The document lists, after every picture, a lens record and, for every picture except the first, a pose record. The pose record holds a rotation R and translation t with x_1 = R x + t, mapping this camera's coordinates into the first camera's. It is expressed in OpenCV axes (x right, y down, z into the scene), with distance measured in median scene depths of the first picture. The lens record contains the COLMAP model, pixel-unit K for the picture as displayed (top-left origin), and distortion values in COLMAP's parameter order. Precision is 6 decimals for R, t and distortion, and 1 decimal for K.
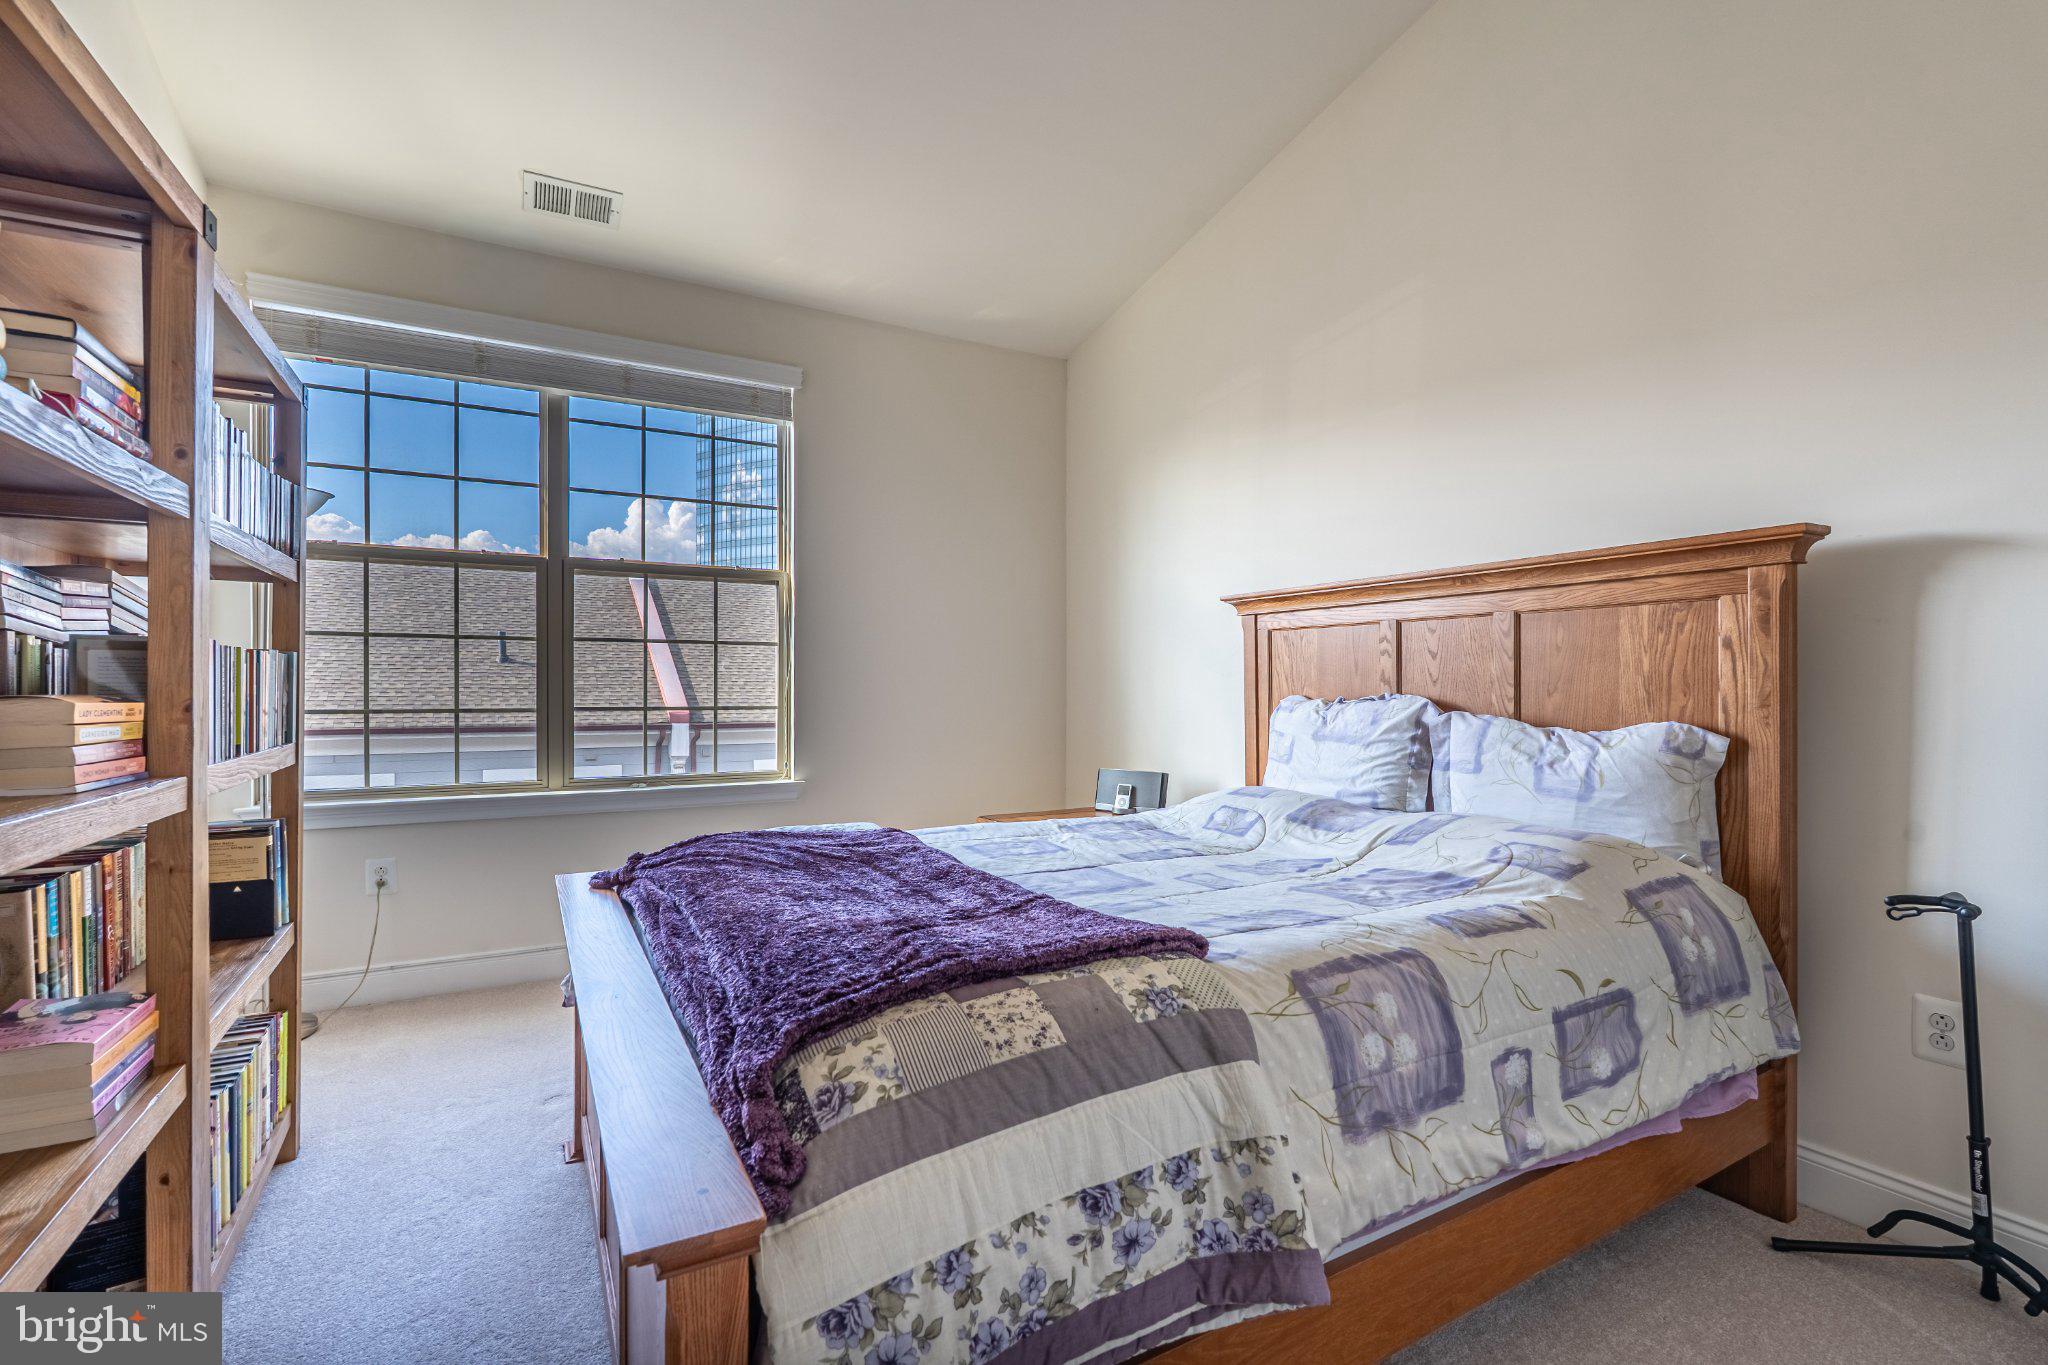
lens RADIAL K [[895.2, 0, 1020.7], [0, 895.2, 691.1], [0, 0, 1]] dist [-0.008762, 0.000537]
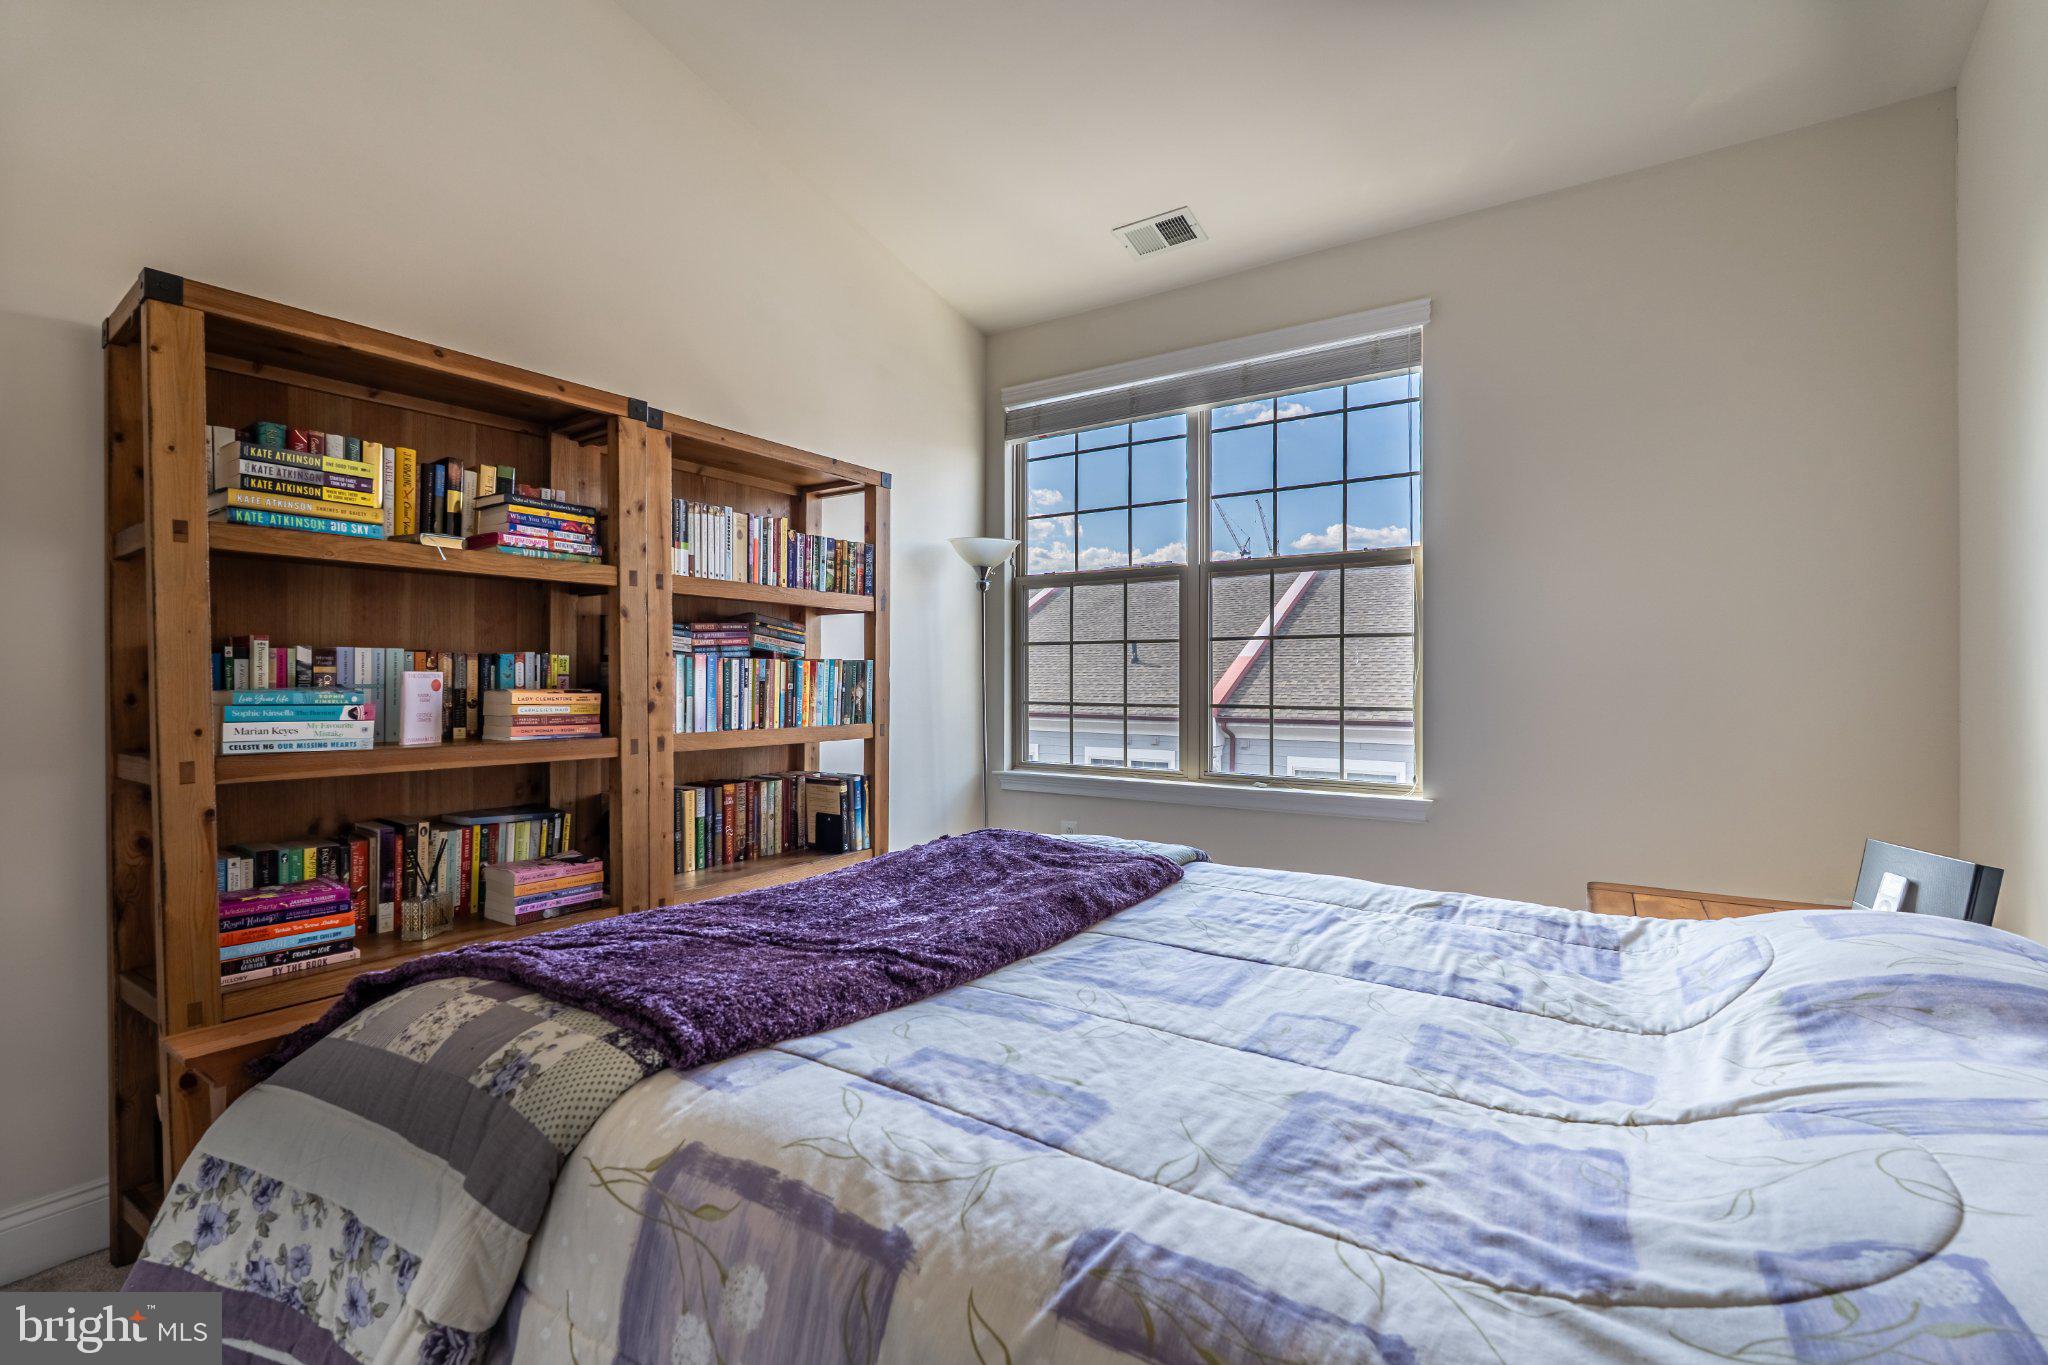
lens RADIAL K [[894.6, 0, 1035.9], [0, 894.6, 676.3], [0, 0, 1]] dist [-0.003683, -0.000731]
pose [[0.472868, -0.006986, -0.881106, 0.376767], [-0.002368, 0.999955, -0.009199, -0.002956], [0.881130, 0.006436, 0.472830, 0.354709]]
